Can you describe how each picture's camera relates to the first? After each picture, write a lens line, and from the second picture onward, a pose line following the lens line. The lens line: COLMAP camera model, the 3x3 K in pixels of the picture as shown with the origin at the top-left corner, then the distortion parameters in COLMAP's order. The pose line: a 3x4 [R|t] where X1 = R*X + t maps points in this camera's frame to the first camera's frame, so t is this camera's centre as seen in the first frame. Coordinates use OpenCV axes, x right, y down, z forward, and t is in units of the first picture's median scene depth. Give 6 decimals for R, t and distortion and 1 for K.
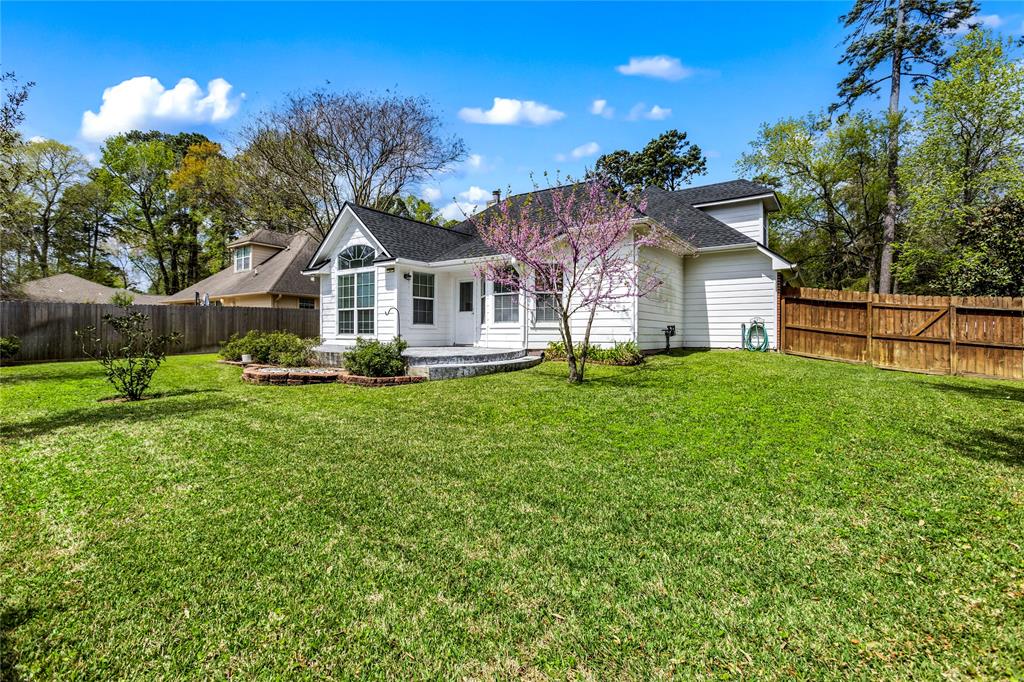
lens RADIAL K [[463.3, 0, 519.9], [0, 463.3, 337.7], [0, 0, 1]] dist [0.011762, 0.000552]
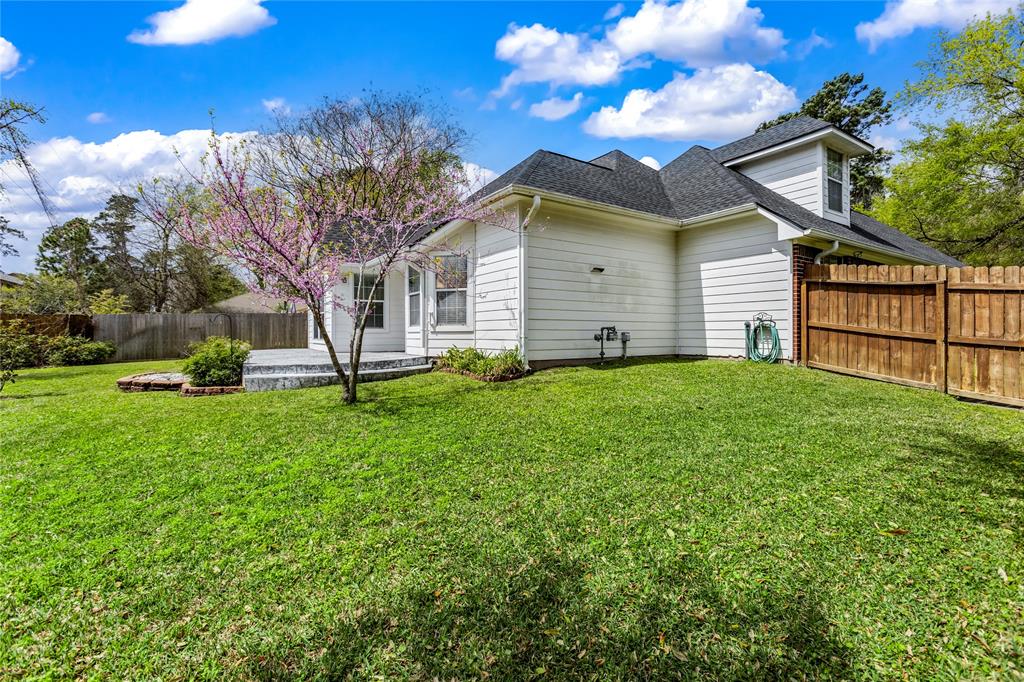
lens RADIAL K [[463.3, 0, 510.4], [0, 463.3, 338.0], [0, 0, 1]] dist [0.011762, 0.000552]
pose [[0.929037, -0.003540, -0.369971, 0.430177], [0.003877, 0.999992, 0.000166, -0.008388], [0.369968, -0.001589, 0.929043, 0.235704]]
